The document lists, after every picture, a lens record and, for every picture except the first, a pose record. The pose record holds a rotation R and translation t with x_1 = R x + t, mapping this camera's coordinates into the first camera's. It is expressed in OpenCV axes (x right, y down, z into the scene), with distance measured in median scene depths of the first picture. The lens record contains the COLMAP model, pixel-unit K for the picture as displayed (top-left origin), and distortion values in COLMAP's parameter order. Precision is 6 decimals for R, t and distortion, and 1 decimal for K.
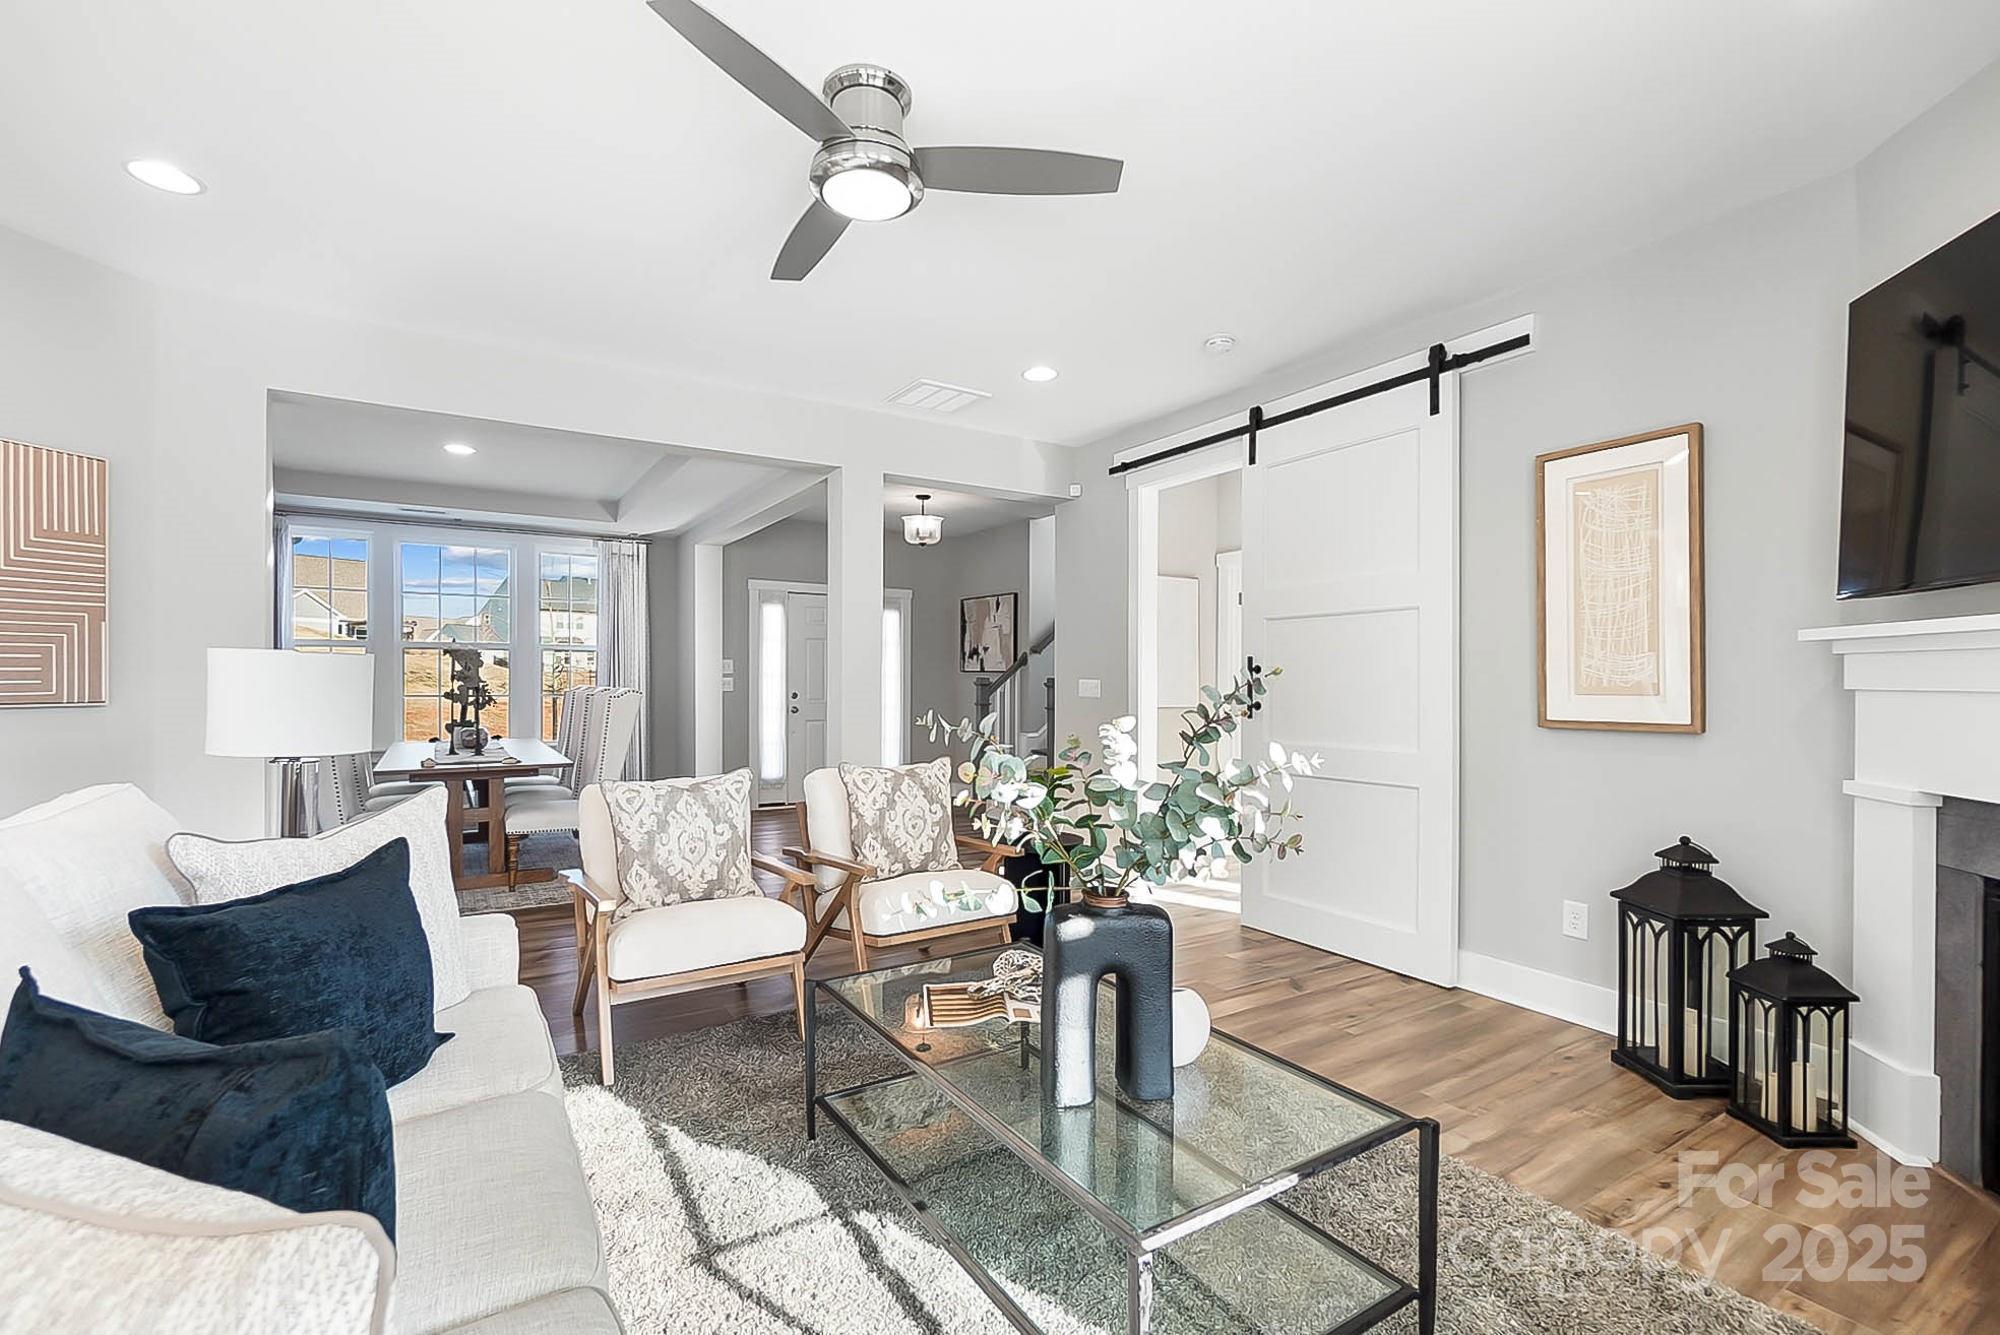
lens RADIAL K [[882.7, 0, 995.4], [0, 882.7, 679.3], [0, 0, 1]] dist [-0.005675, -0.000259]
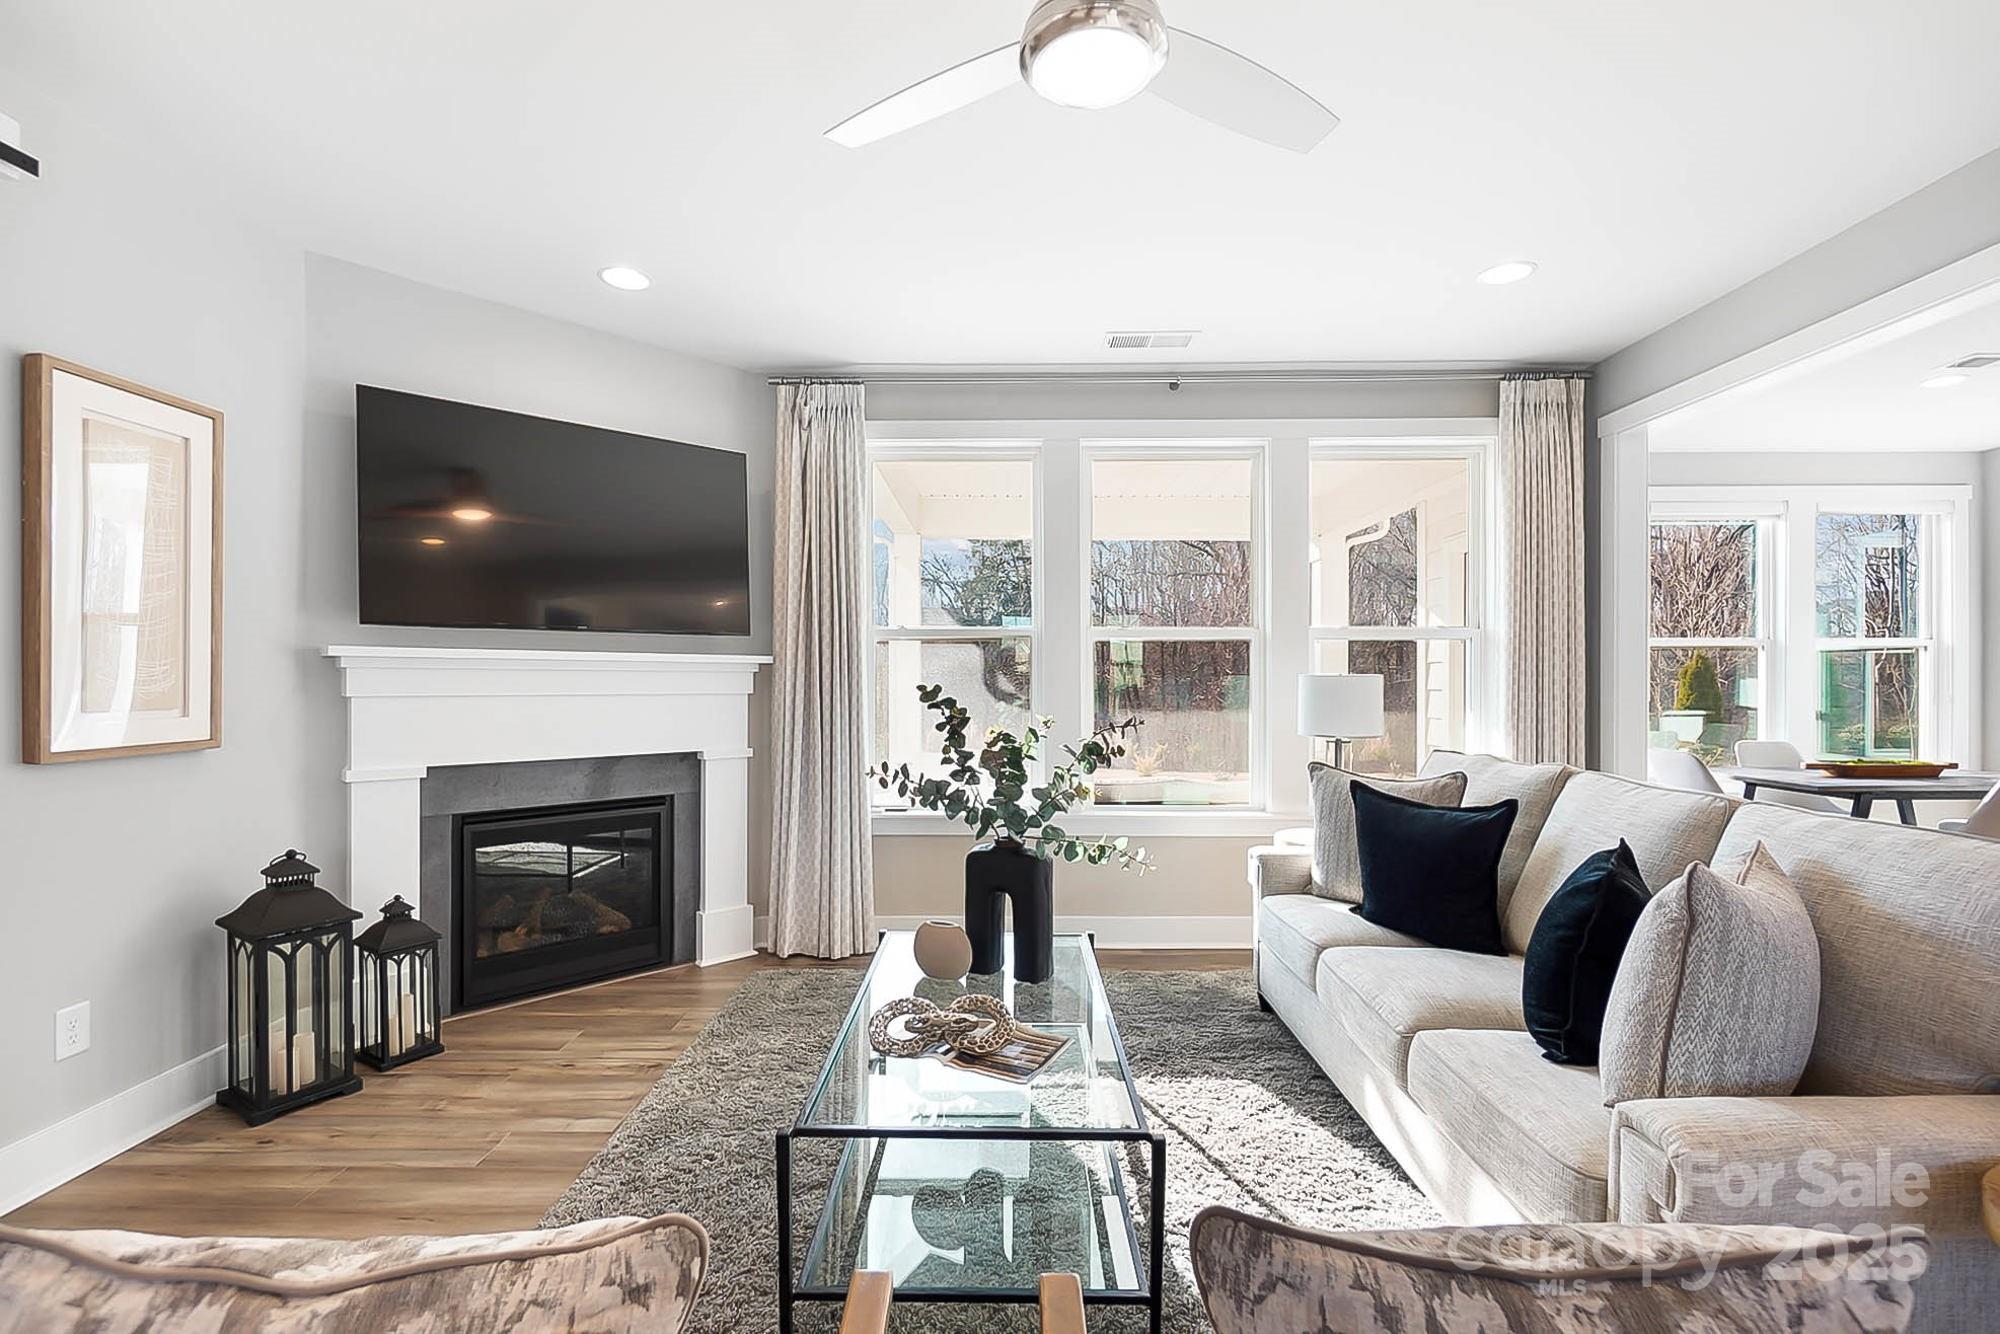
lens RADIAL K [[882.7, 0, 997.2], [0, 882.7, 671.3], [0, 0, 1]] dist [-0.005675, -0.000259]
pose [[-0.836864, 0.000245, 0.547411, -0.450047], [-0.001931, 0.999992, -0.003399, -0.019758], [-0.547407, -0.003902, -0.836857, 1.527178]]
